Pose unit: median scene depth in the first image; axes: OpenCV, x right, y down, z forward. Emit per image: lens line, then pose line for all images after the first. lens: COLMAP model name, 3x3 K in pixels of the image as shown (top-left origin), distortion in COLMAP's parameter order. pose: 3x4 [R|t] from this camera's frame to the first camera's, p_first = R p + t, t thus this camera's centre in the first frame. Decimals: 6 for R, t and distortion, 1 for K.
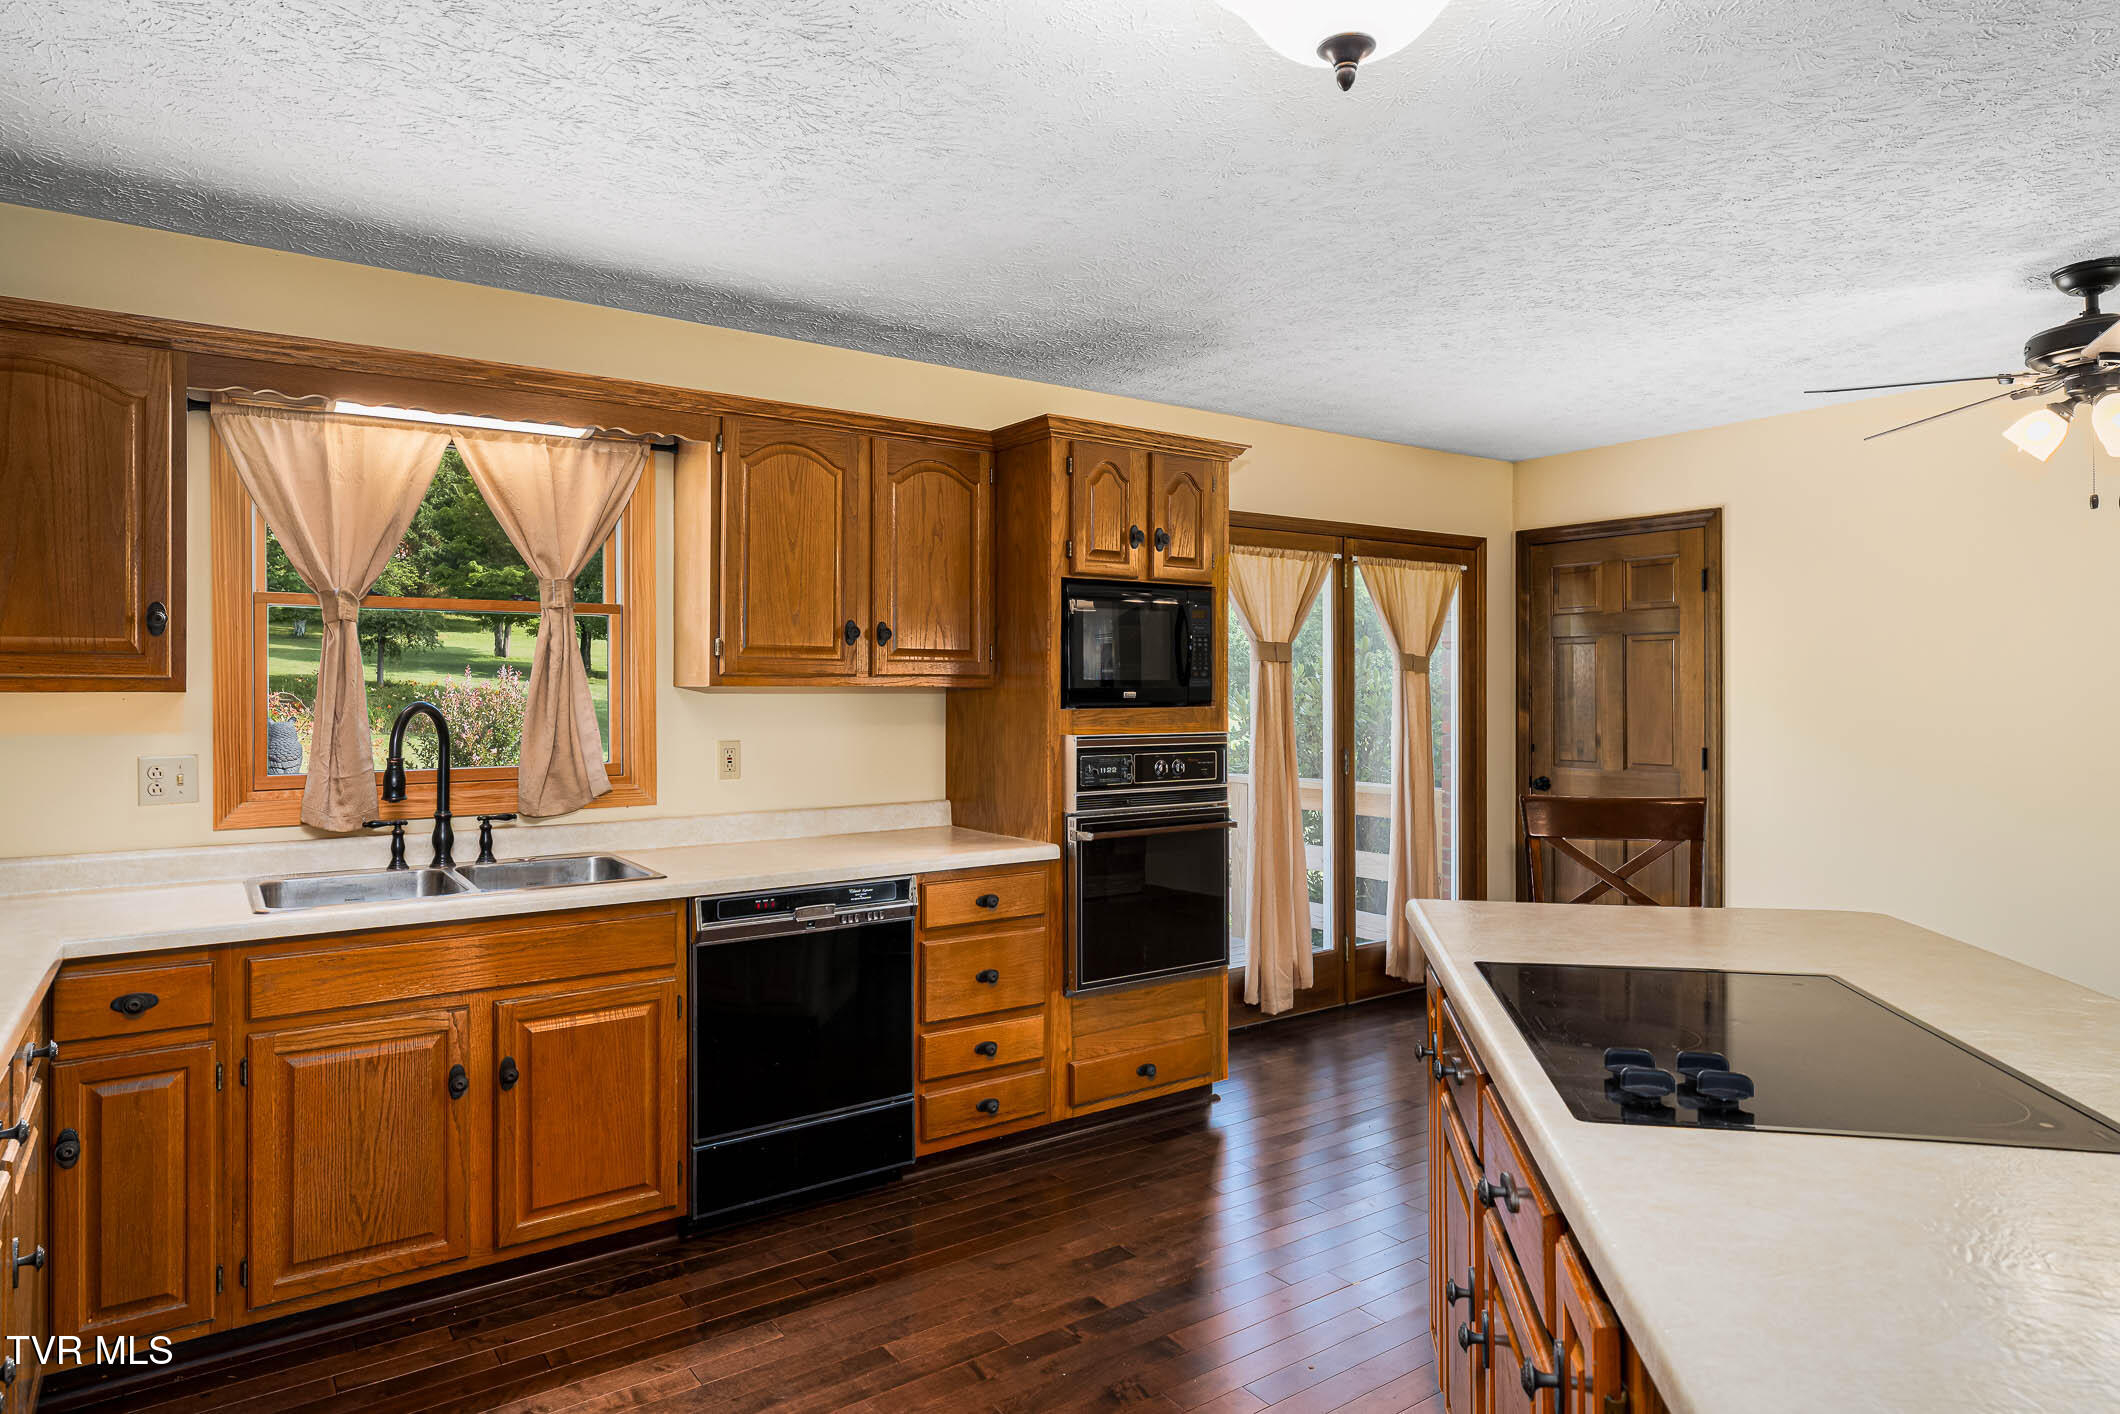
lens RADIAL K [[1206.6, 0, 1055.5], [0, 1206.6, 693.6], [0, 0, 1]] dist [-0.003586, 0.002751]
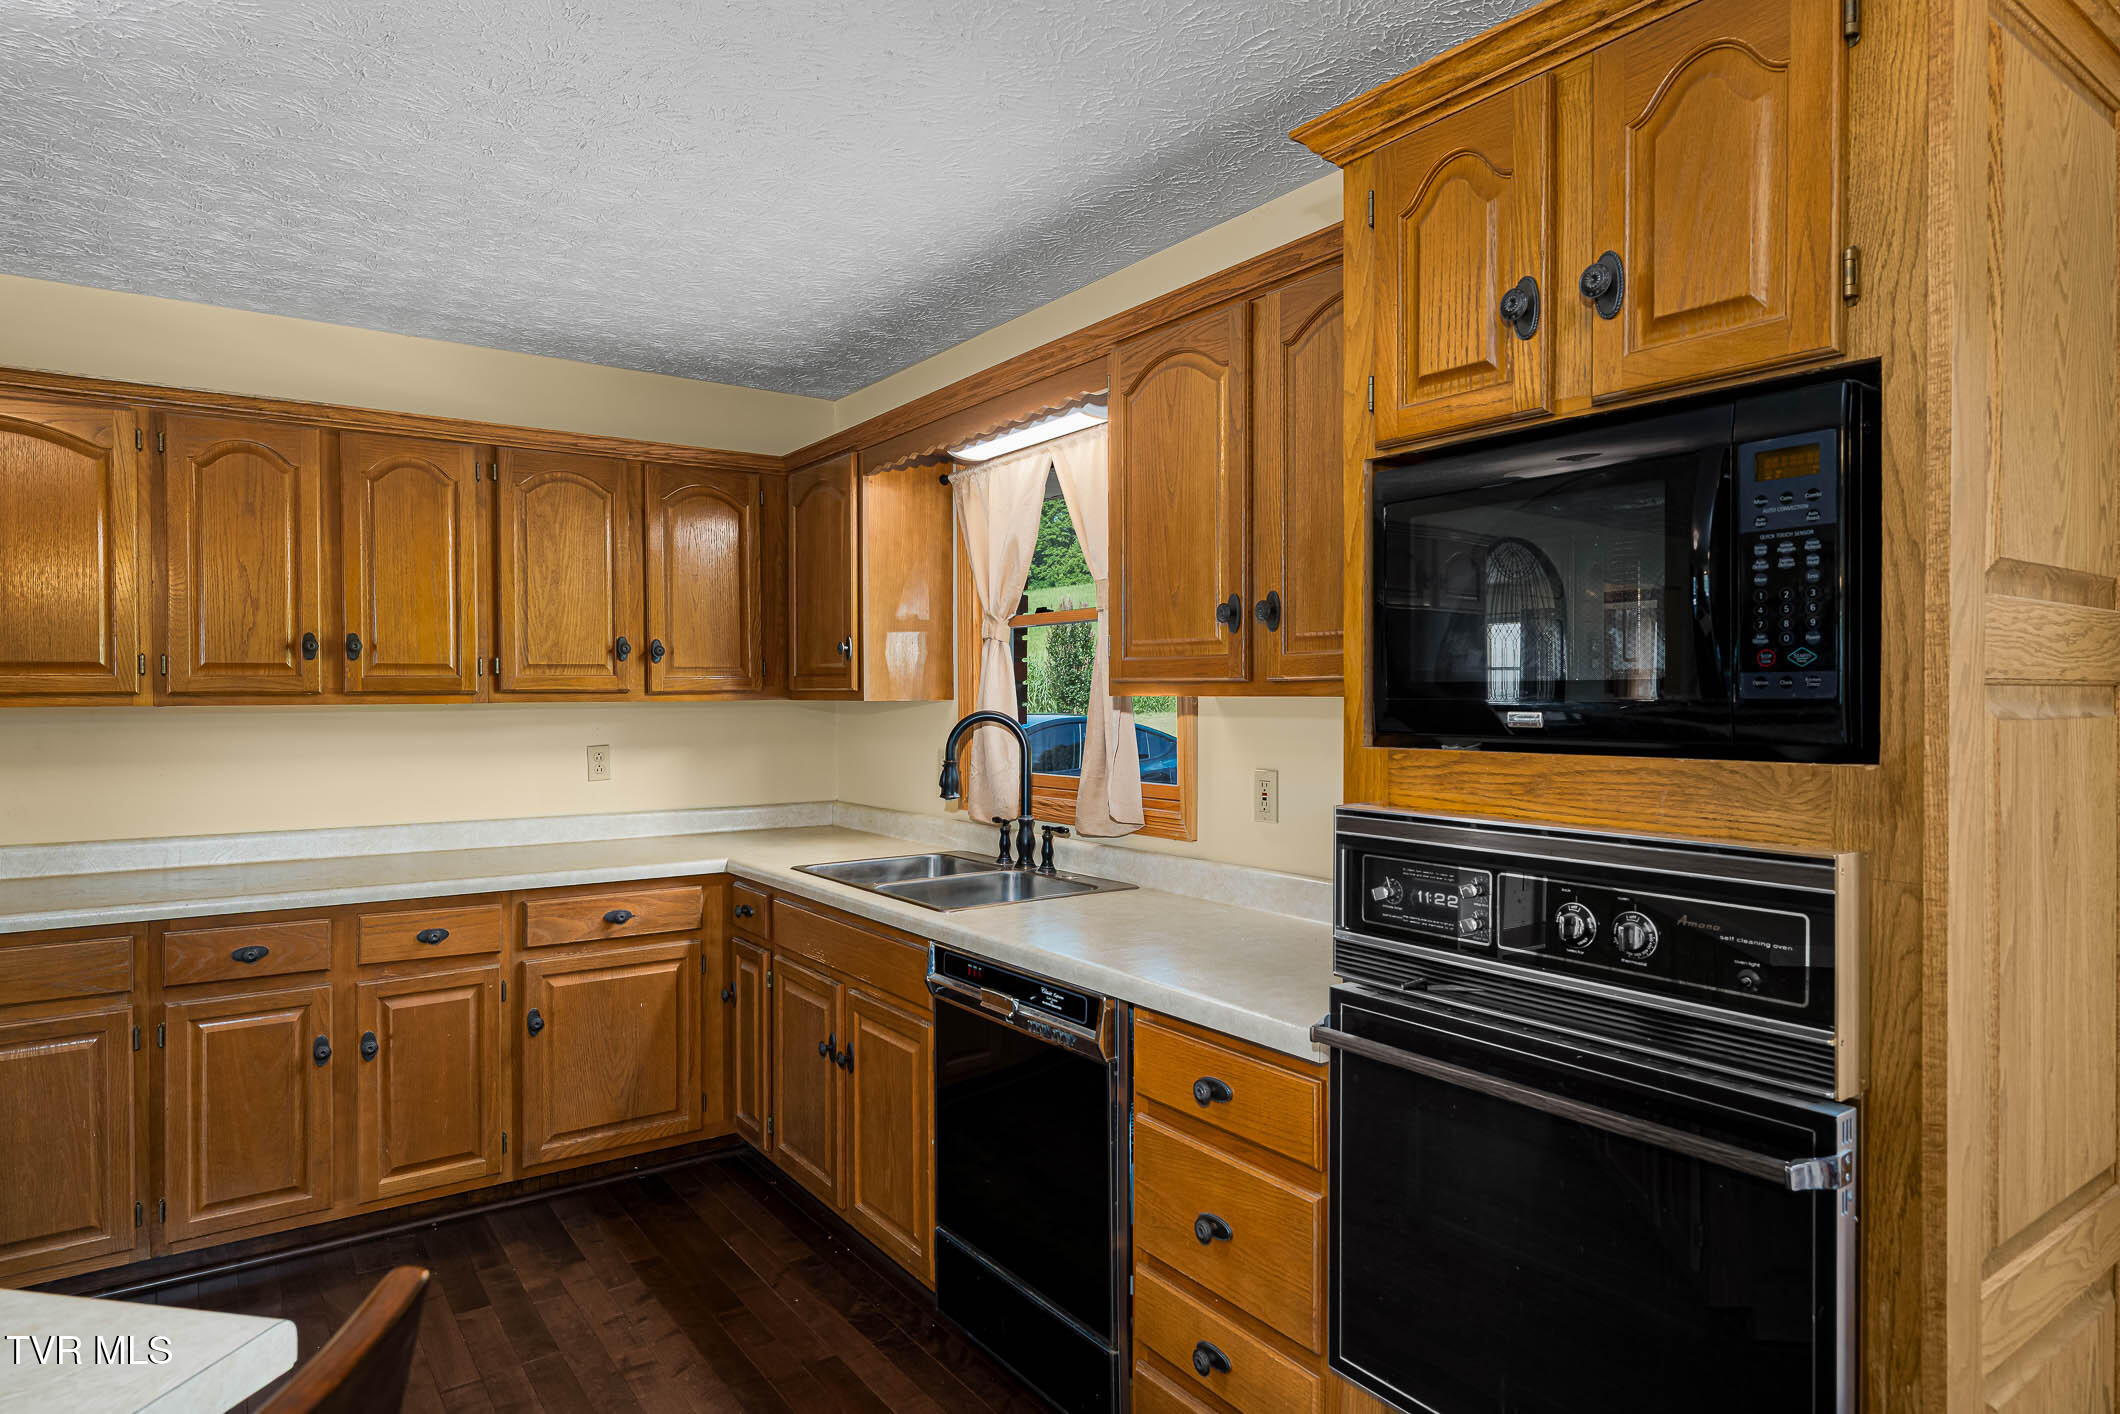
lens RADIAL K [[1206.6, 0, 1055.5], [0, 1206.6, 693.6], [0, 0, 1]] dist [-0.003586, 0.002751]
pose [[0.006043, 0.000965, -0.999981, 0.457234], [-0.001050, 0.999999, 0.000959, -0.007485], [0.999981, 0.001044, 0.006044, 0.867185]]
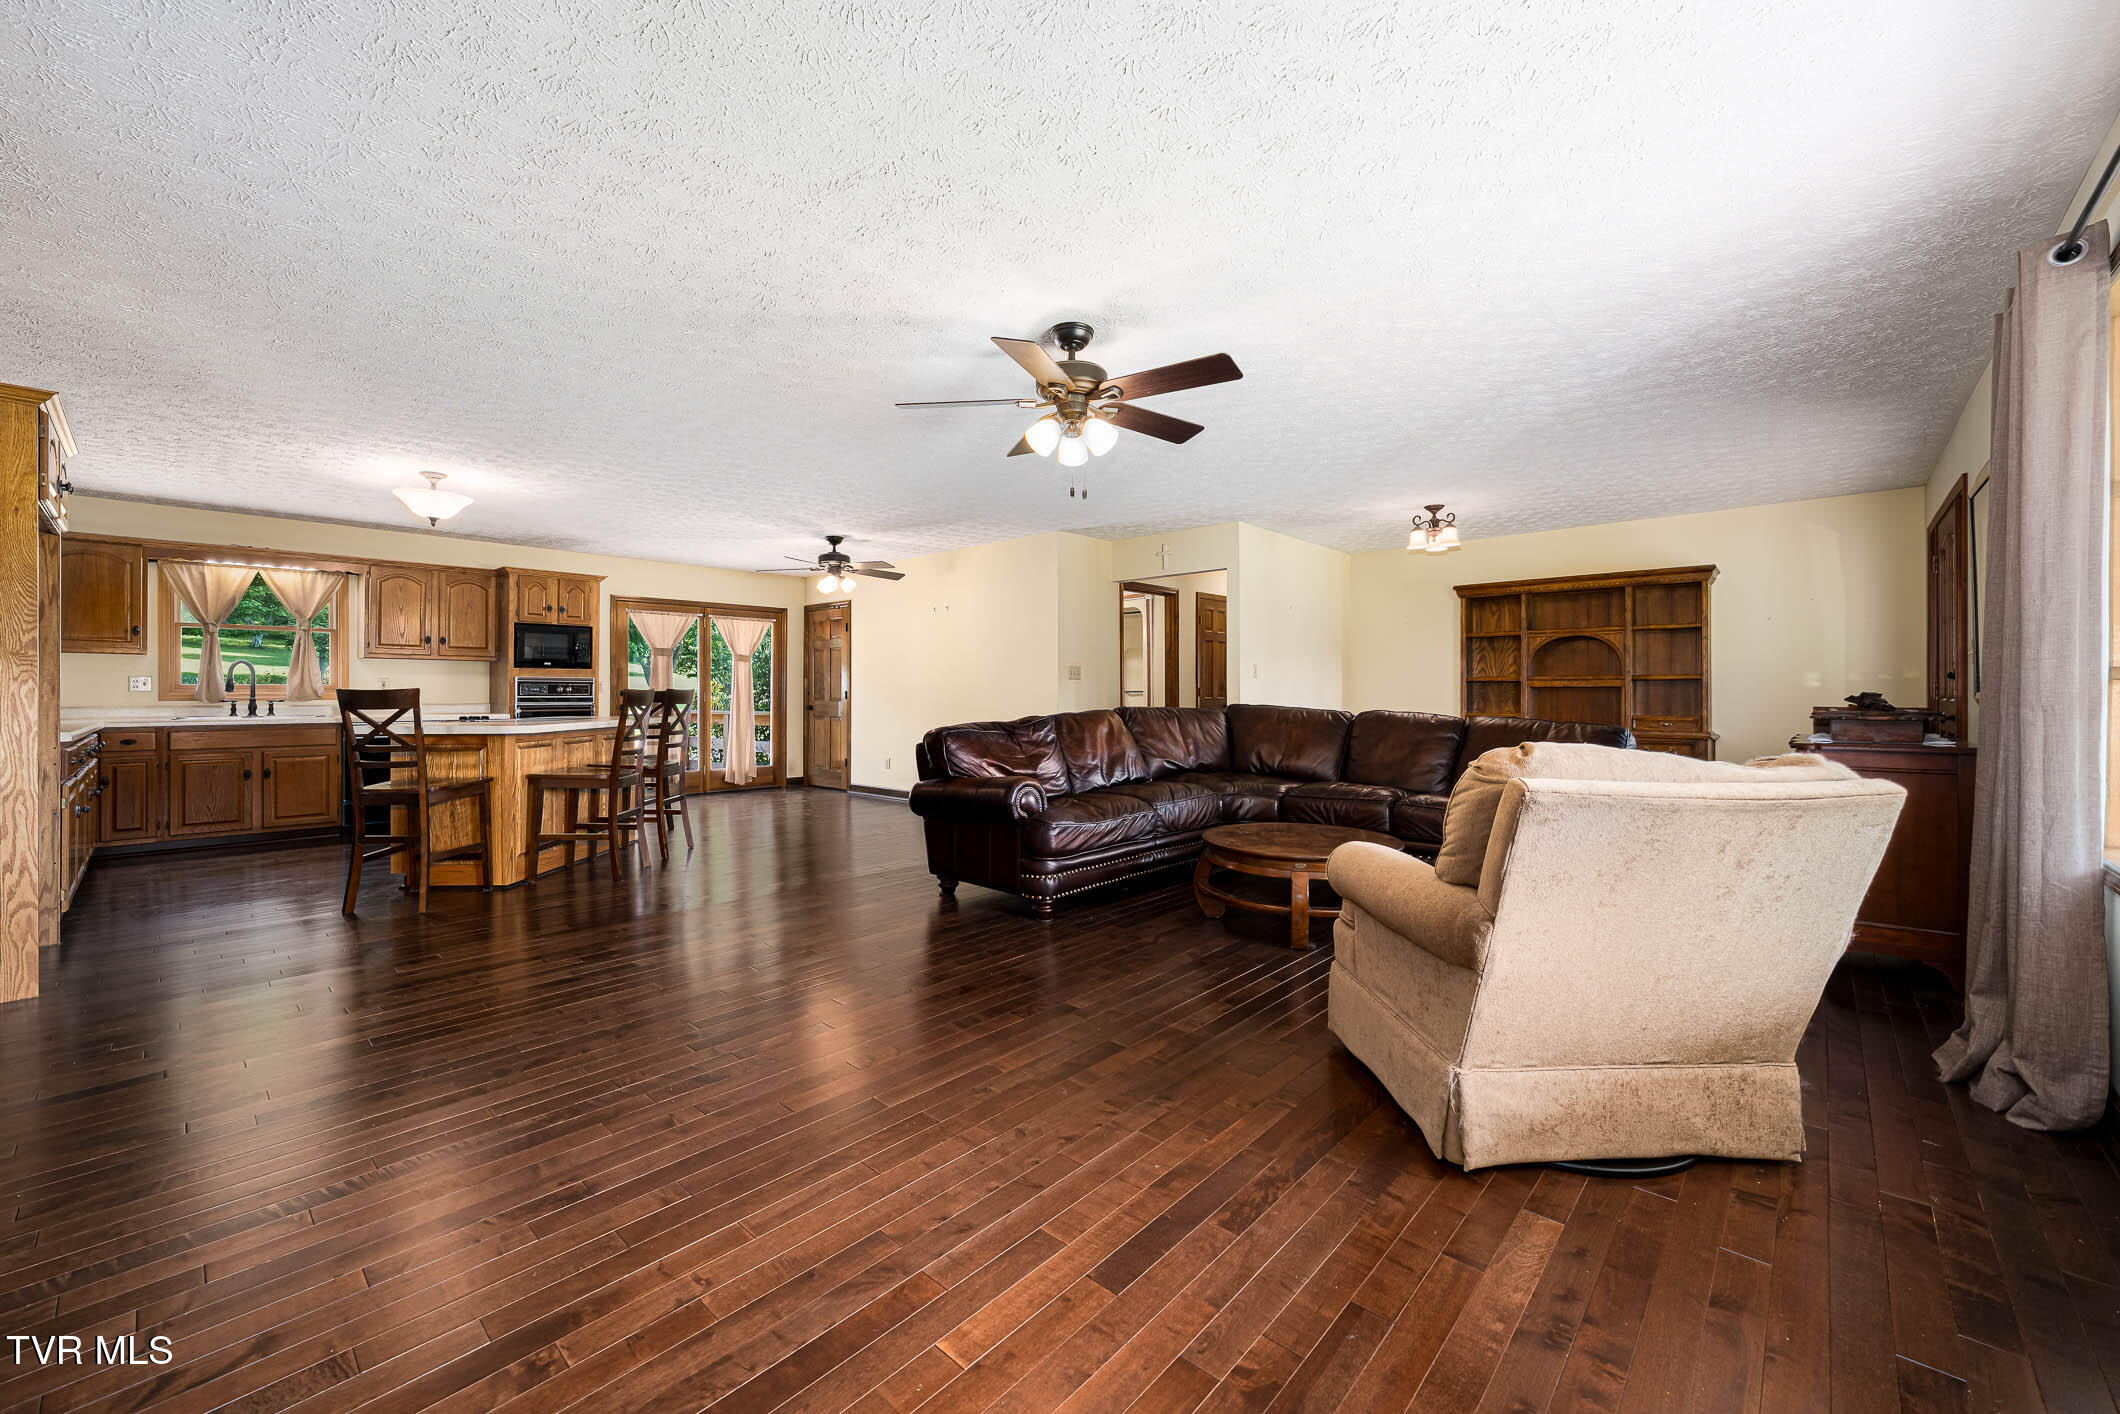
lens RADIAL K [[792.3, 0, 1013.9], [0, 792.3, 699.8], [0, 0, 1]] dist [0.010335, -0.000095]
pose [[0.985564, 0.004471, 0.169242, 0.852163], [-0.006143, 0.999937, 0.009359, 0.063516], [-0.169189, -0.010264, 0.985530, -1.070402]]
